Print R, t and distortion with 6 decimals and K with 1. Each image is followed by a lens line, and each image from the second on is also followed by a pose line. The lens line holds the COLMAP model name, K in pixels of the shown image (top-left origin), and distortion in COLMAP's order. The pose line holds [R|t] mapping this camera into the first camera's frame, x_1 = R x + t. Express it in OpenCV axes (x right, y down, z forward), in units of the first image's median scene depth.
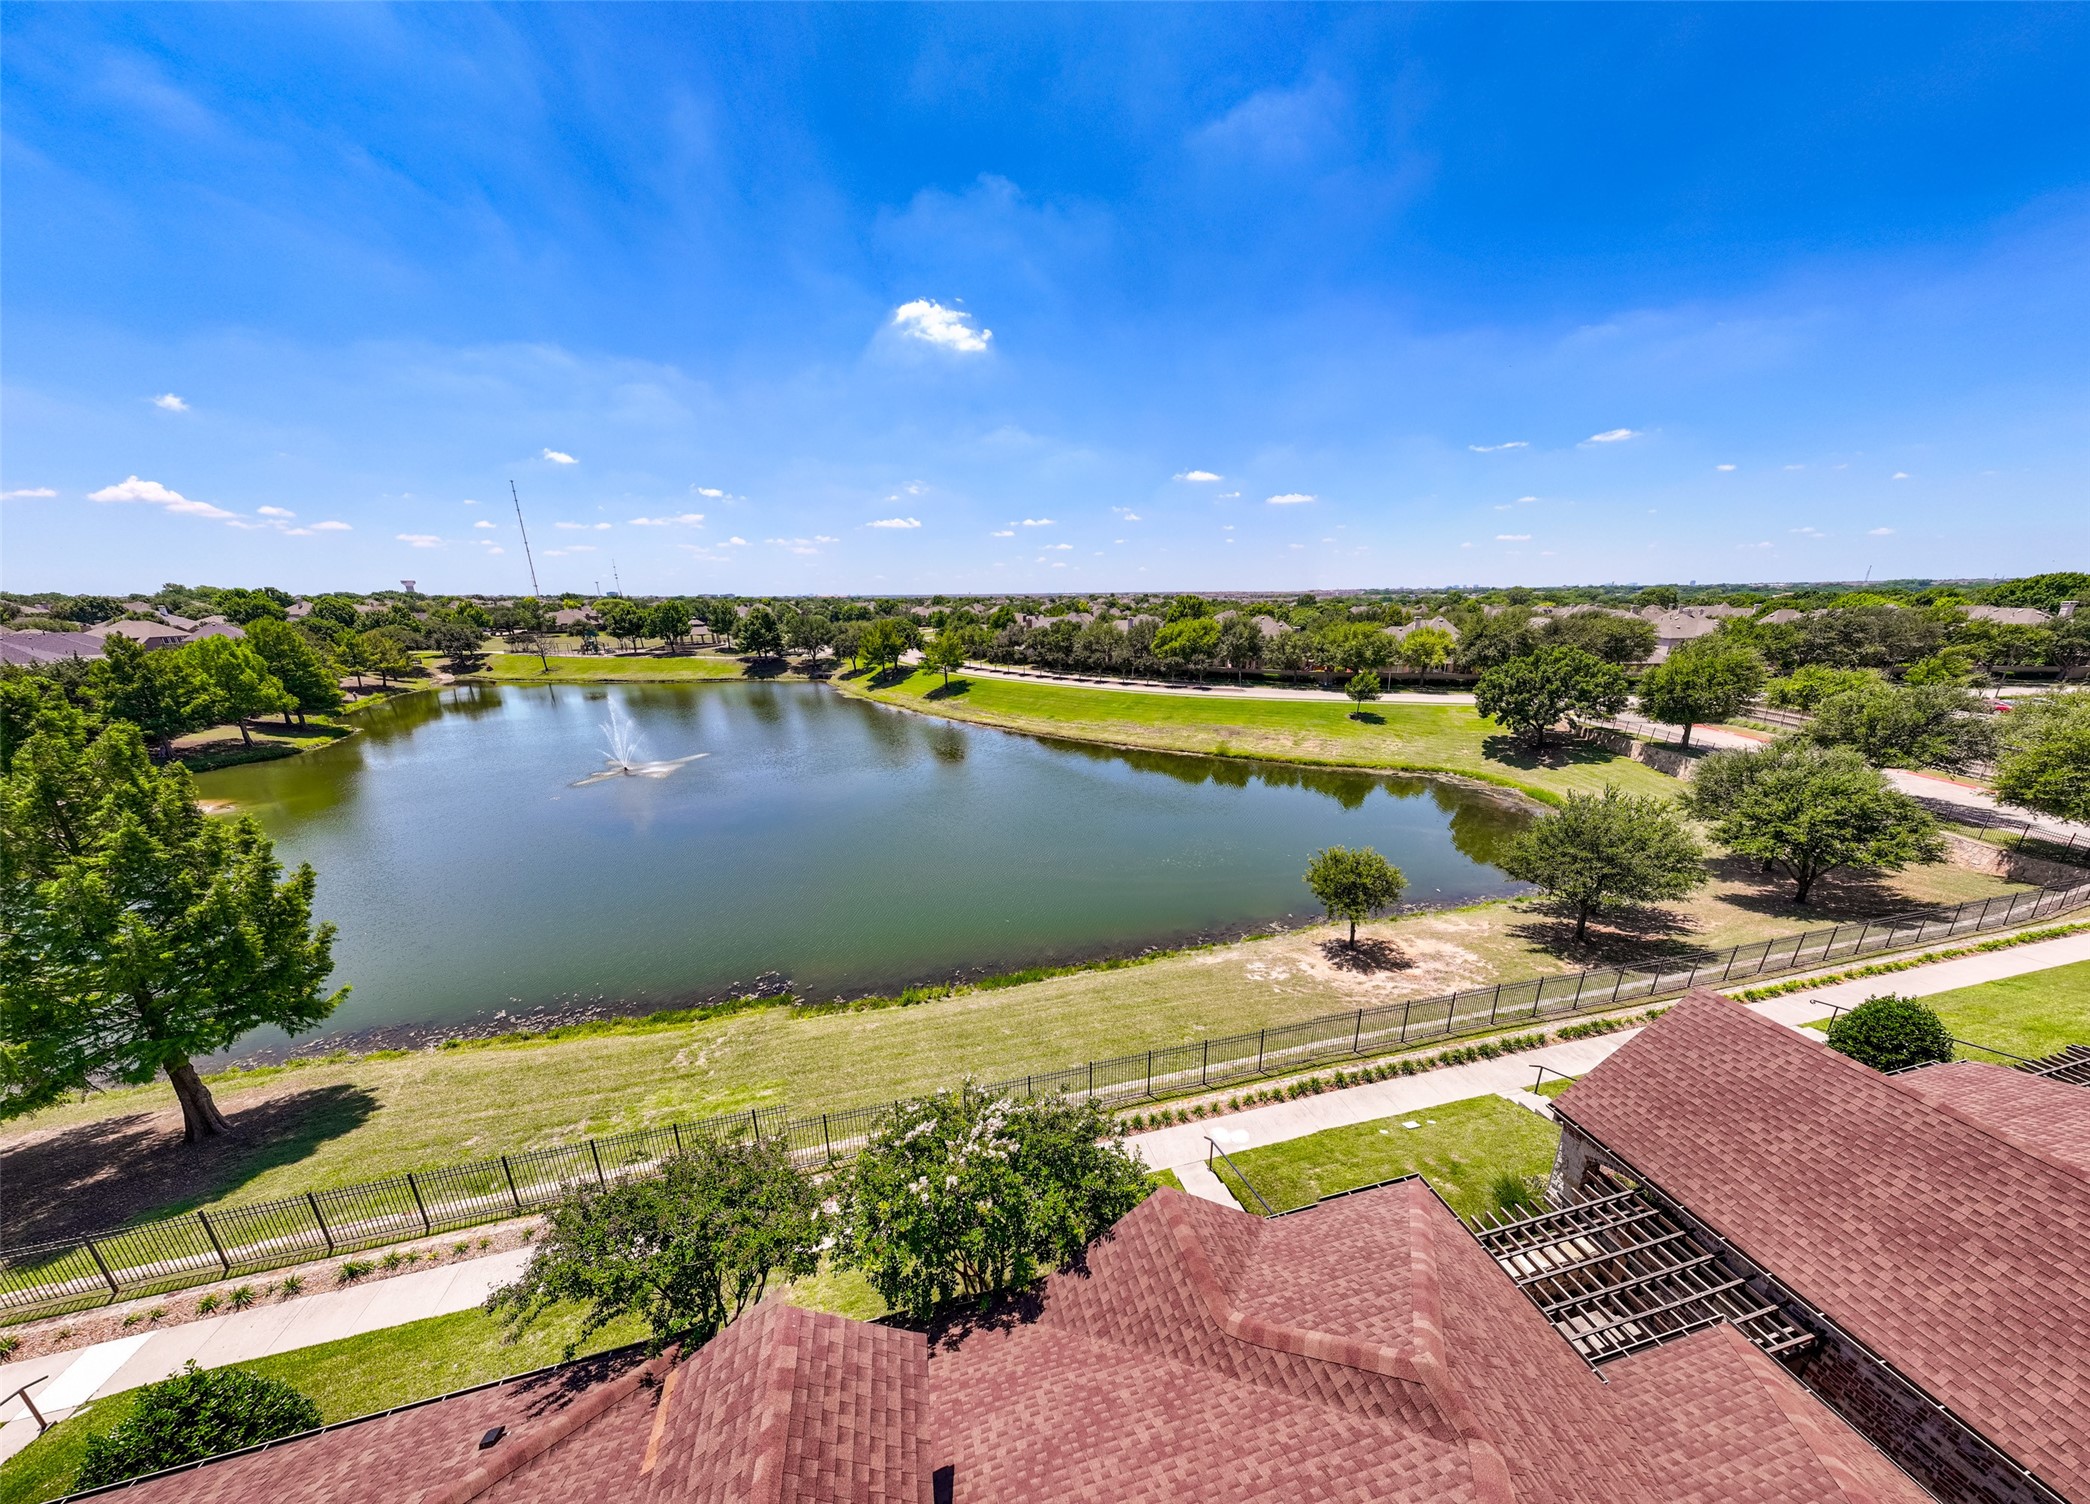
lens RADIAL K [[658.5, 0, 1066.1], [0, 658.5, 761.9], [0, 0, 1]] dist [0.010544, -0.000242]
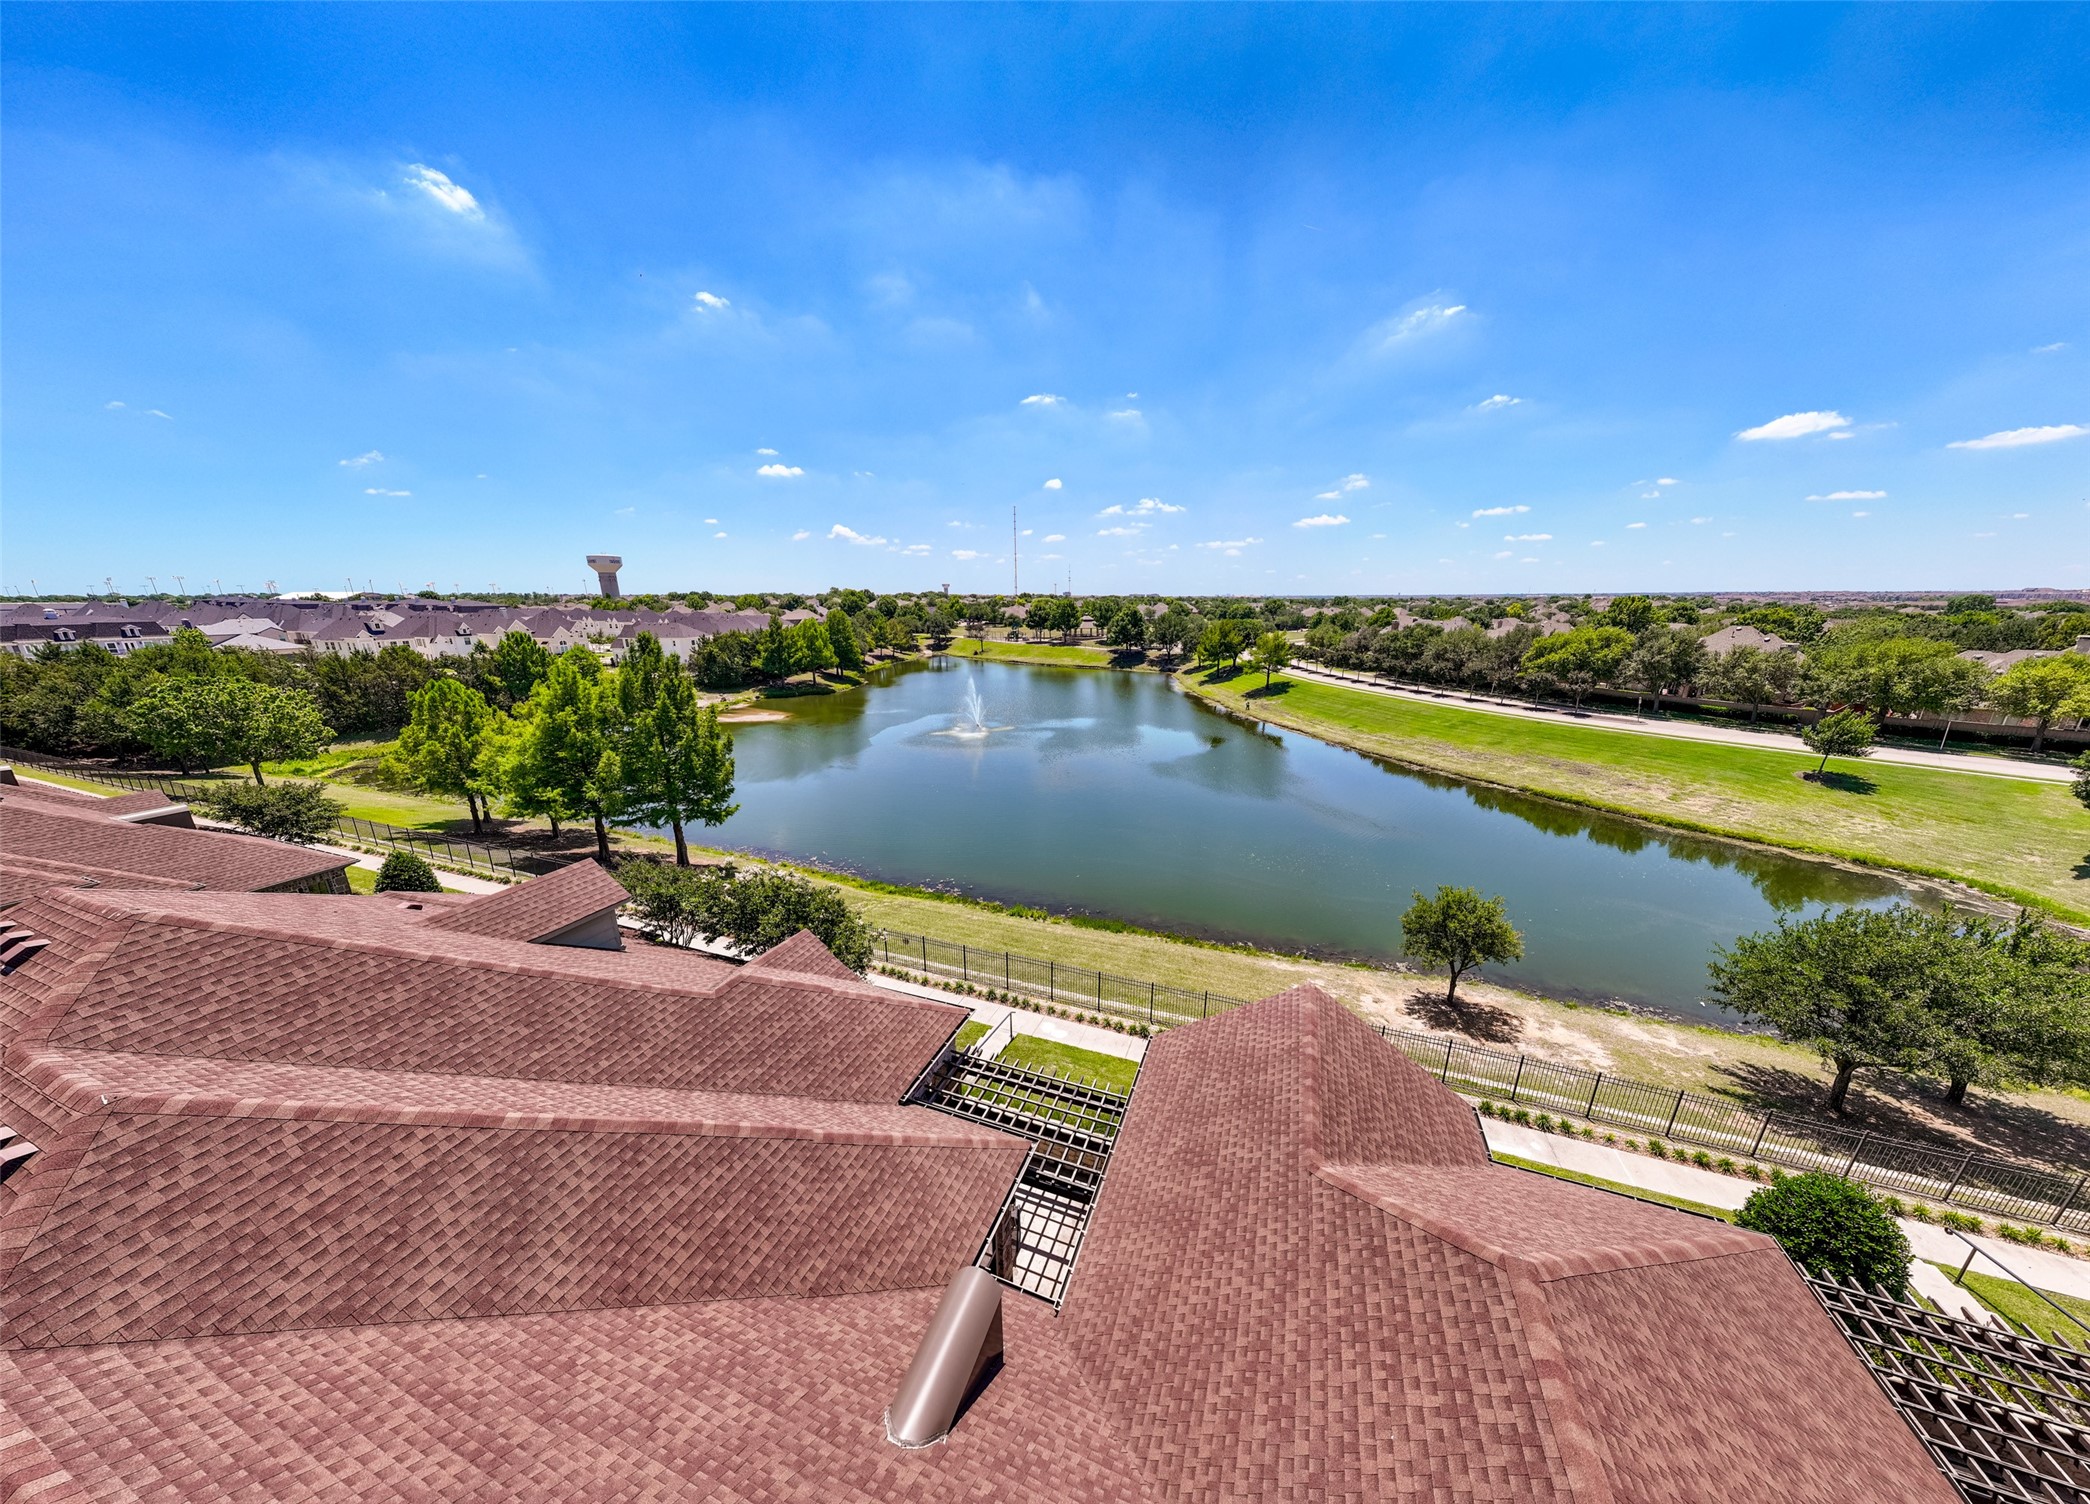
lens RADIAL K [[658.5, 0, 1044.5], [0, 658.5, 764.5], [0, 0, 1]] dist [0.010544, -0.000242]
pose [[0.813169, 0.150823, -0.562147, 0.119583], [-0.149275, 0.987579, 0.049033, 0.002548], [0.562560, 0.044042, 0.825583, -0.006912]]
